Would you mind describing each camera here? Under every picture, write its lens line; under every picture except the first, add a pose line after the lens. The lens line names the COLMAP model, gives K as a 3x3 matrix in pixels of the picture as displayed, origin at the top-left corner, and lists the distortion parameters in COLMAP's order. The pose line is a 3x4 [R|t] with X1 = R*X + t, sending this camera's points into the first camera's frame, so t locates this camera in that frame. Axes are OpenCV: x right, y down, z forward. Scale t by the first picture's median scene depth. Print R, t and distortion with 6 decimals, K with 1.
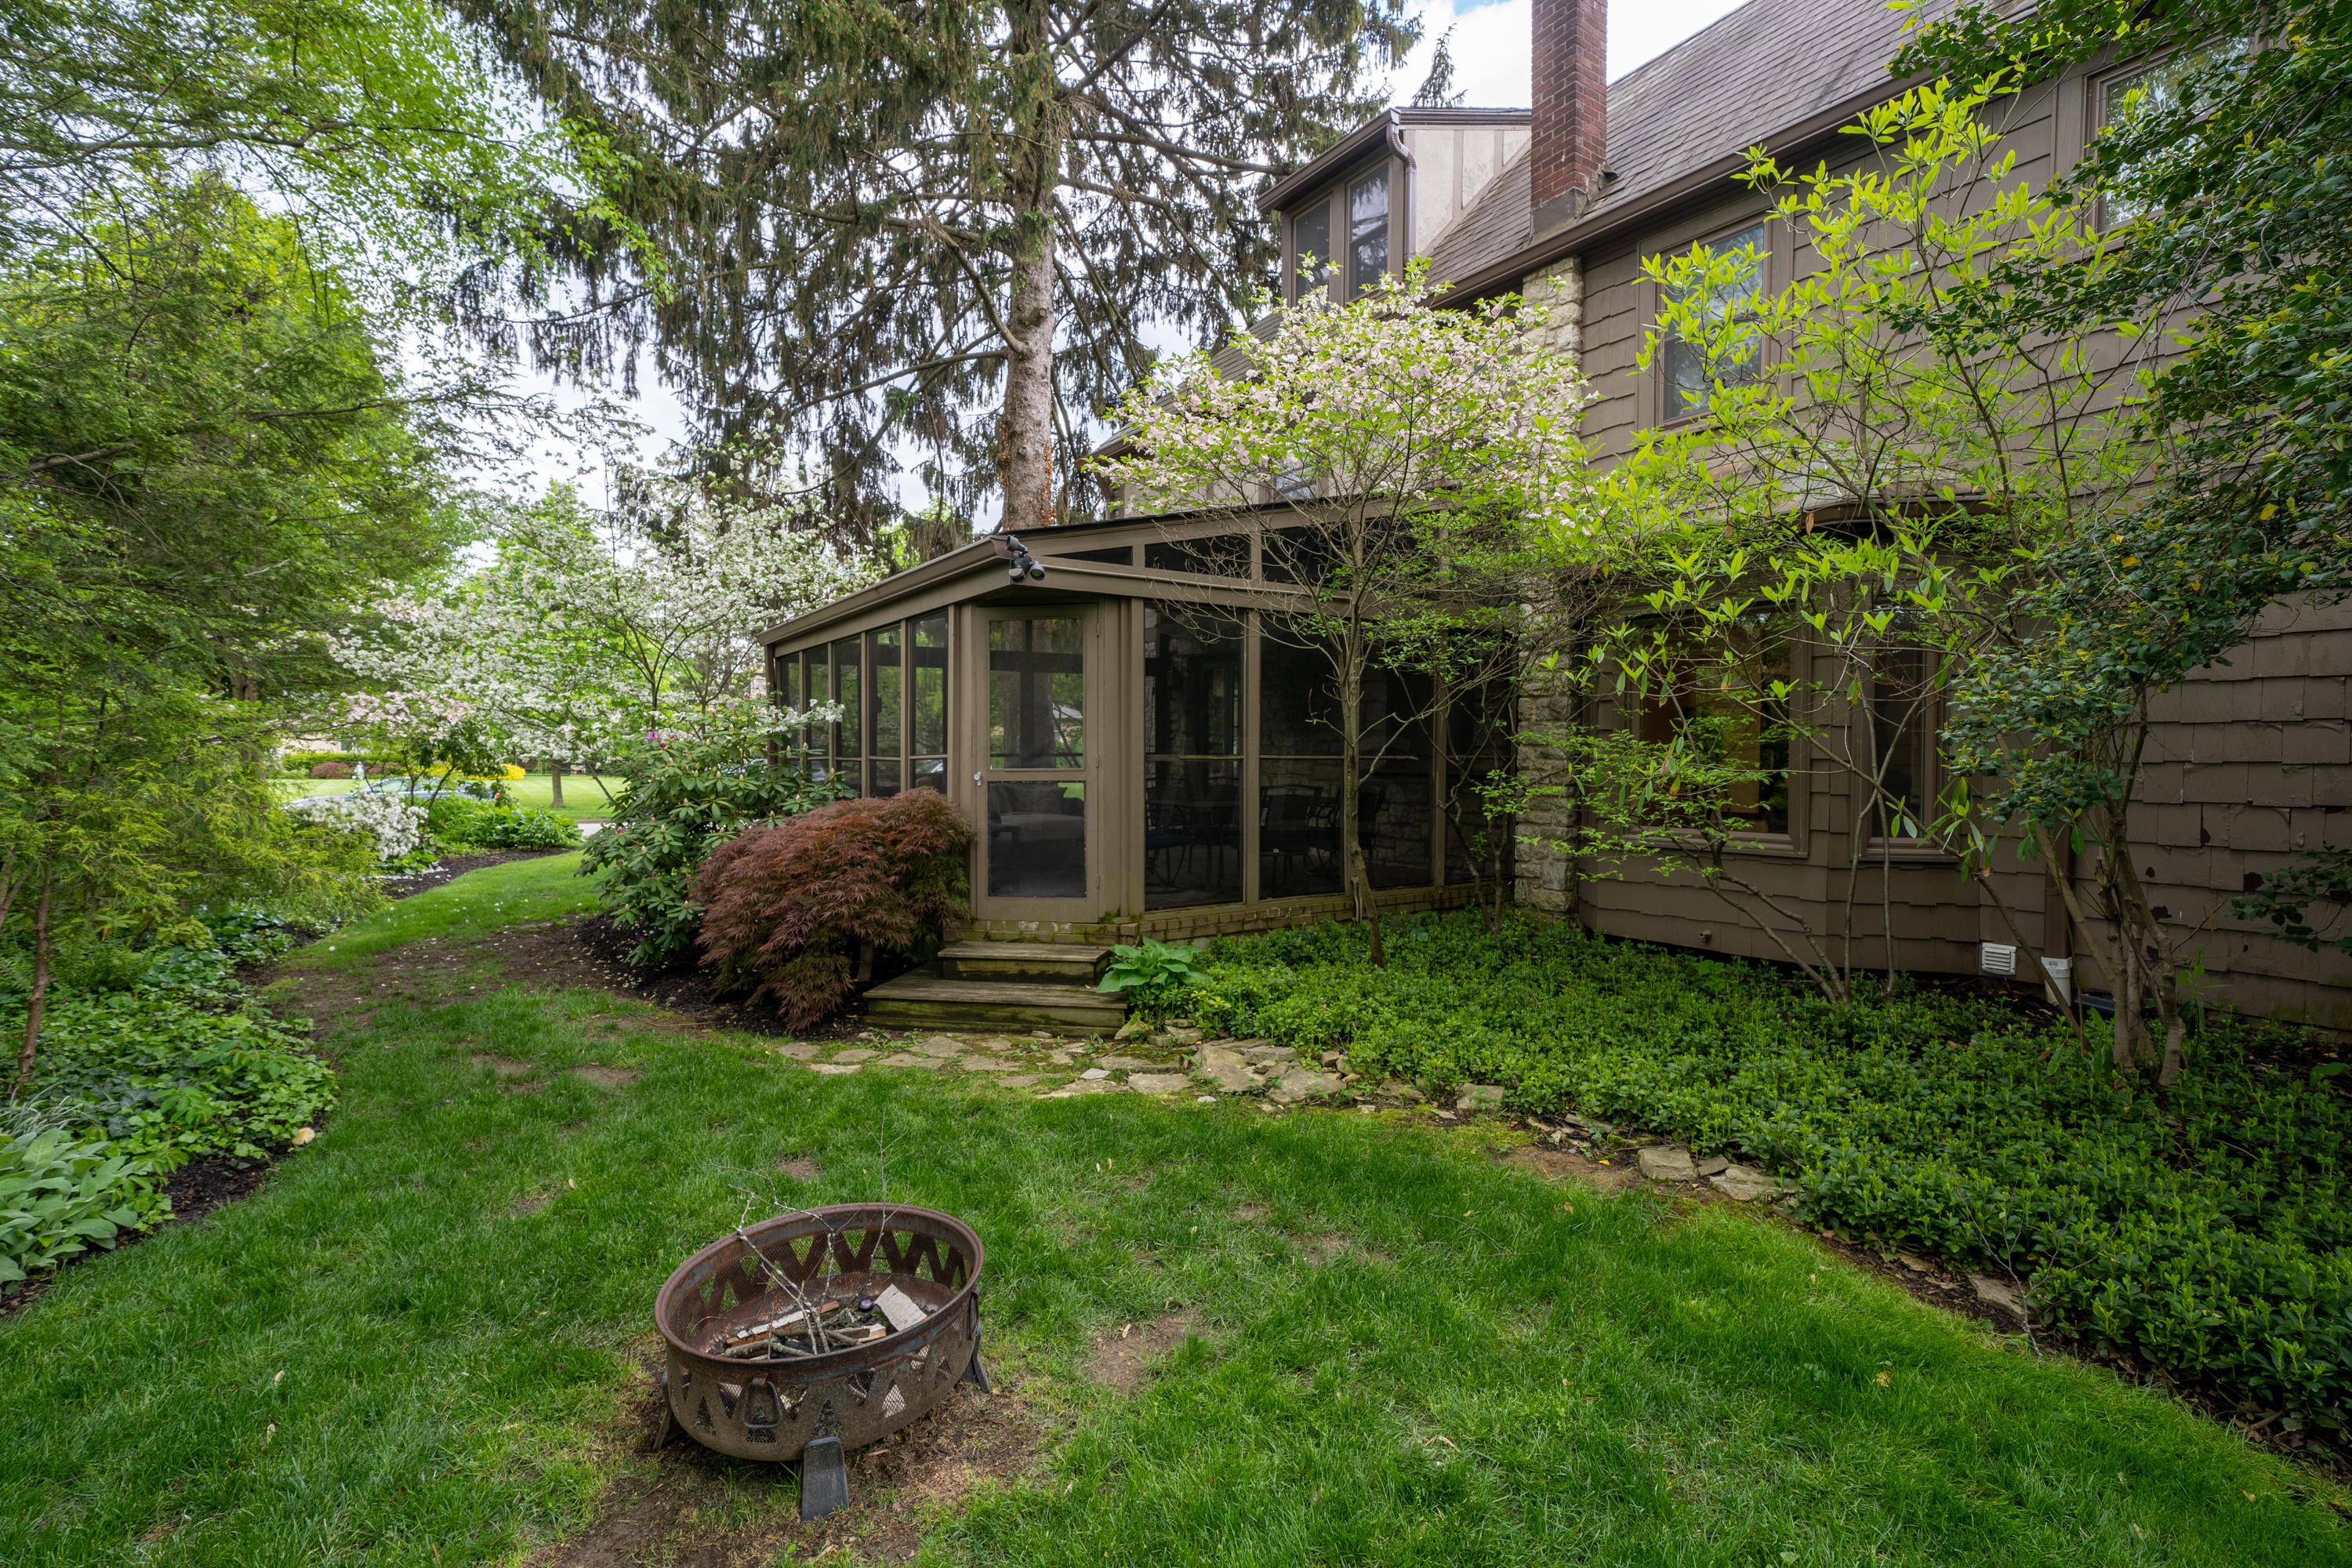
lens RADIAL K [[1053.9, 0, 1176.0], [0, 1053.9, 784.0], [0, 0, 1]] dist [0.005599, 0.000500]
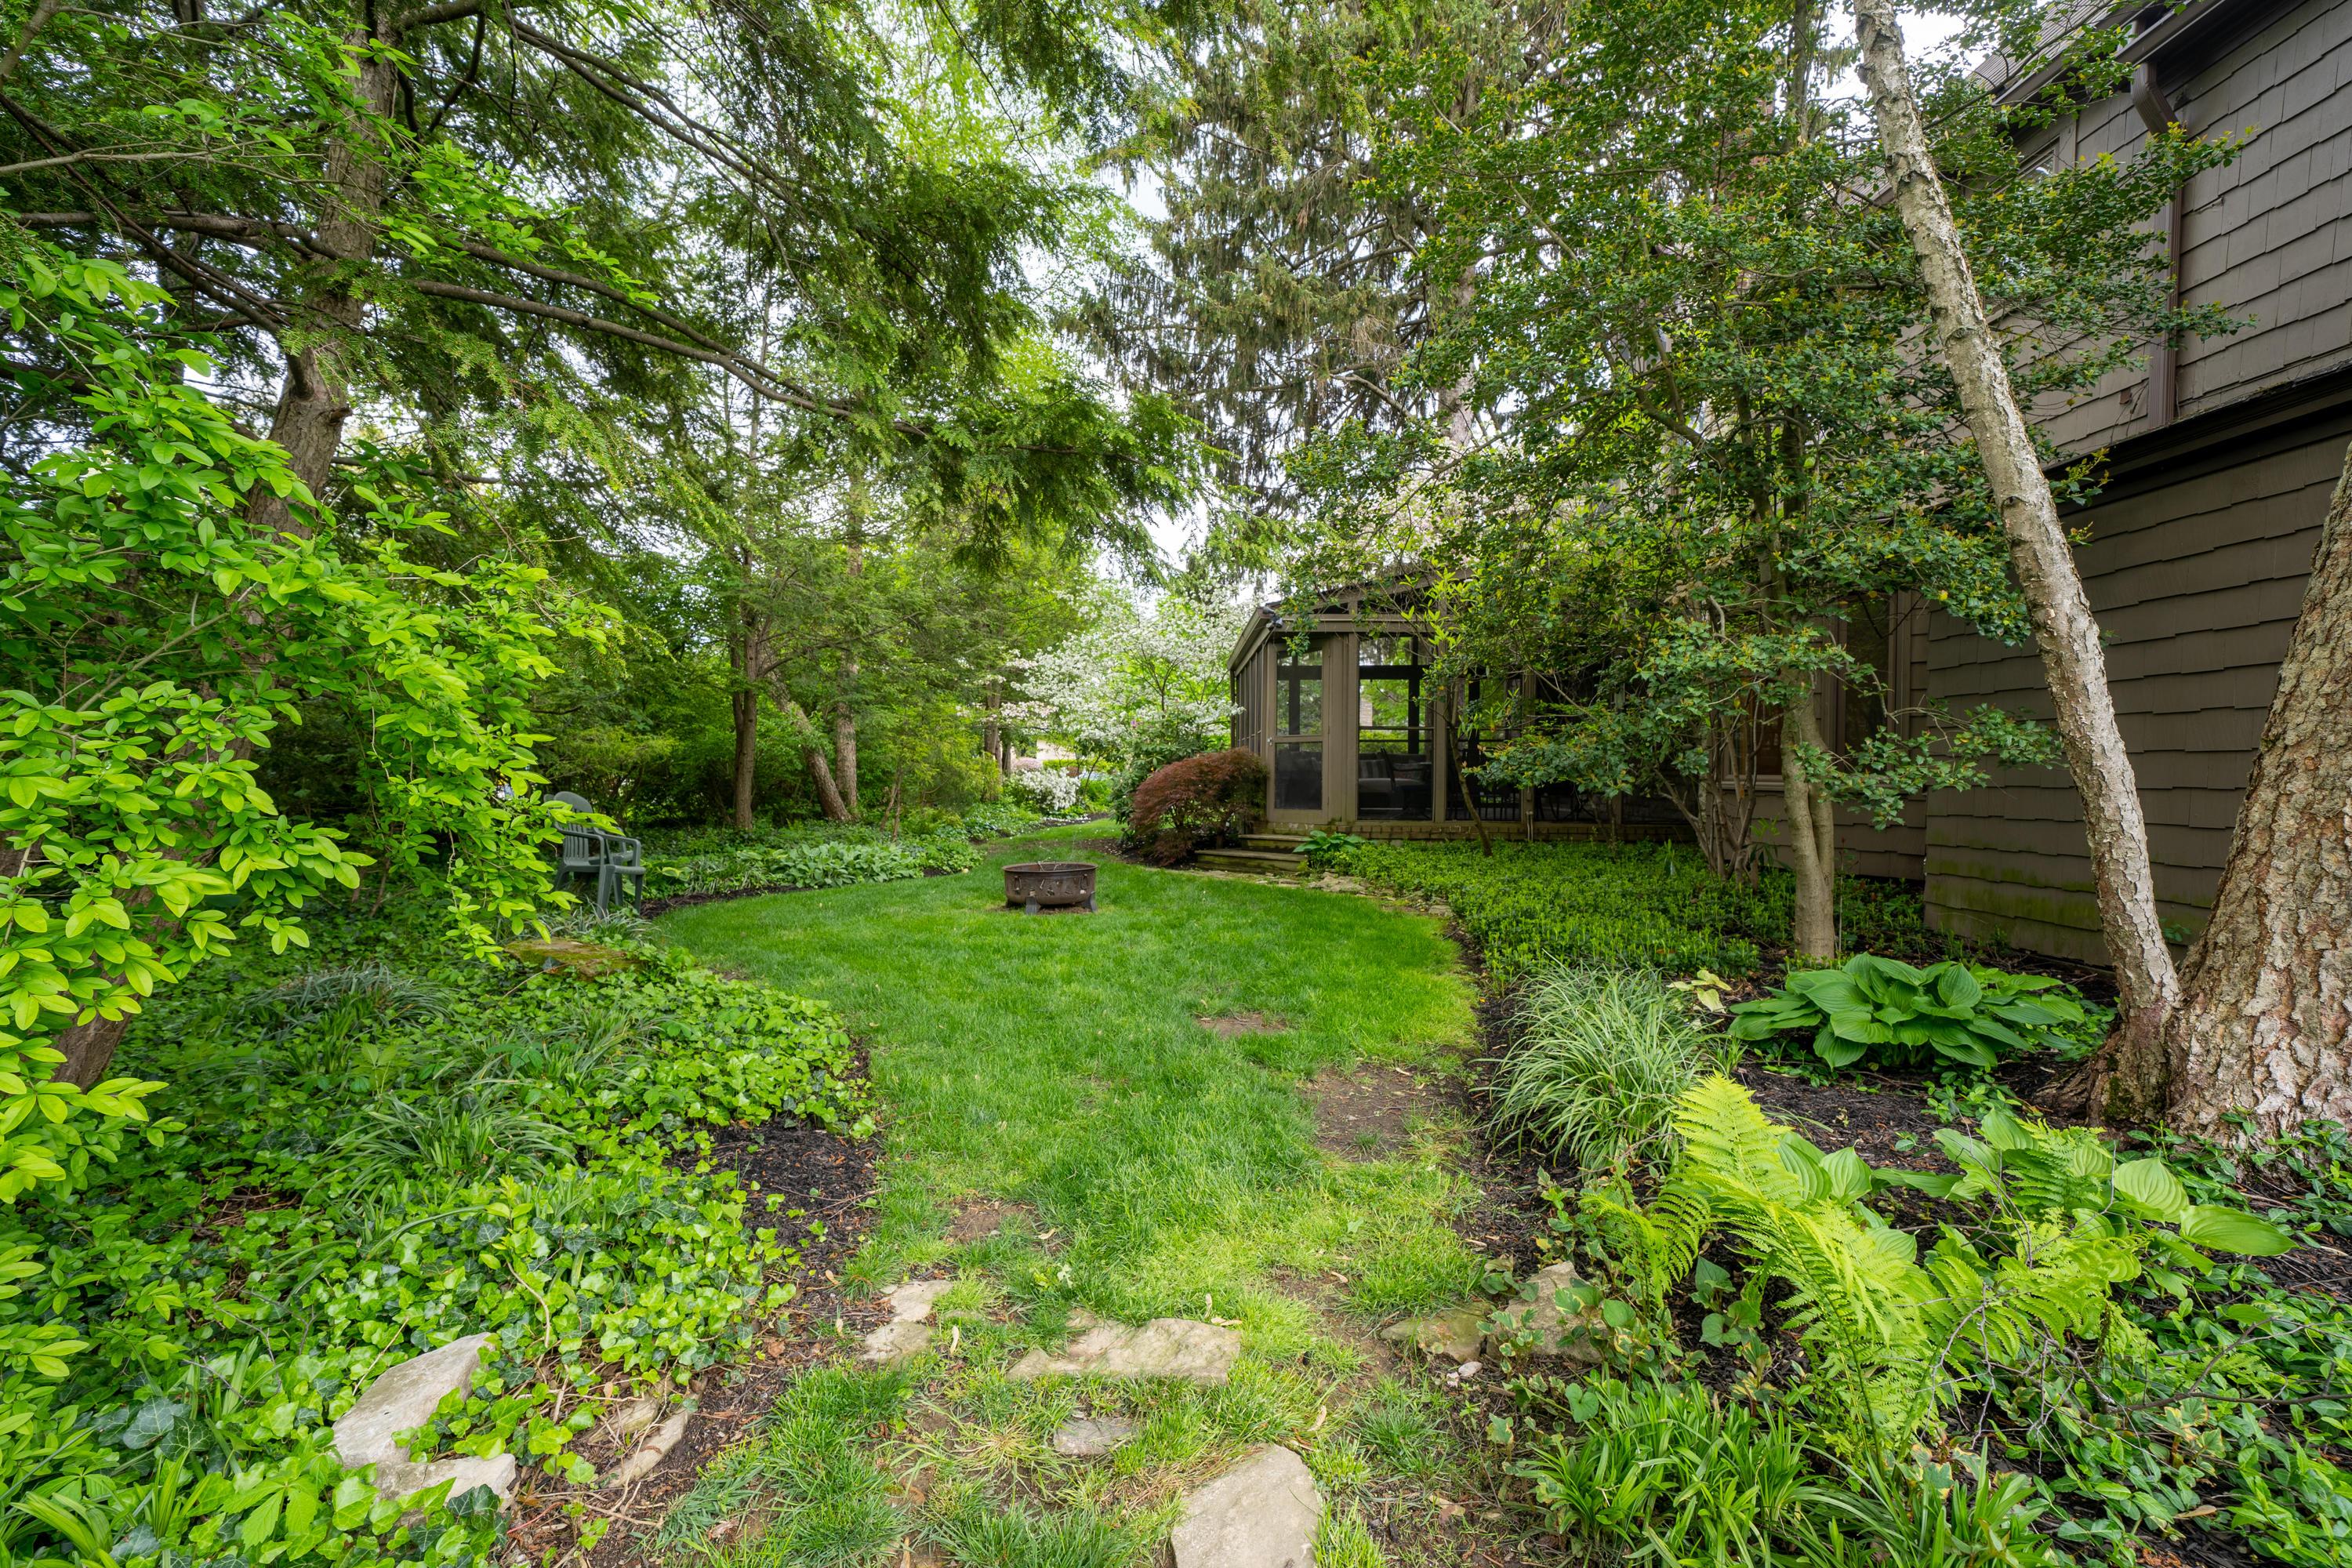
lens RADIAL K [[1053.9, 0, 1176.0], [0, 1053.9, 784.0], [0, 0, 1]] dist [0.005599, 0.000500]
pose [[0.826184, -0.002219, -0.563396, 0.662747], [-0.002666, 0.999966, -0.007849, 0.077427], [0.563394, 0.007987, 0.826150, -0.534589]]
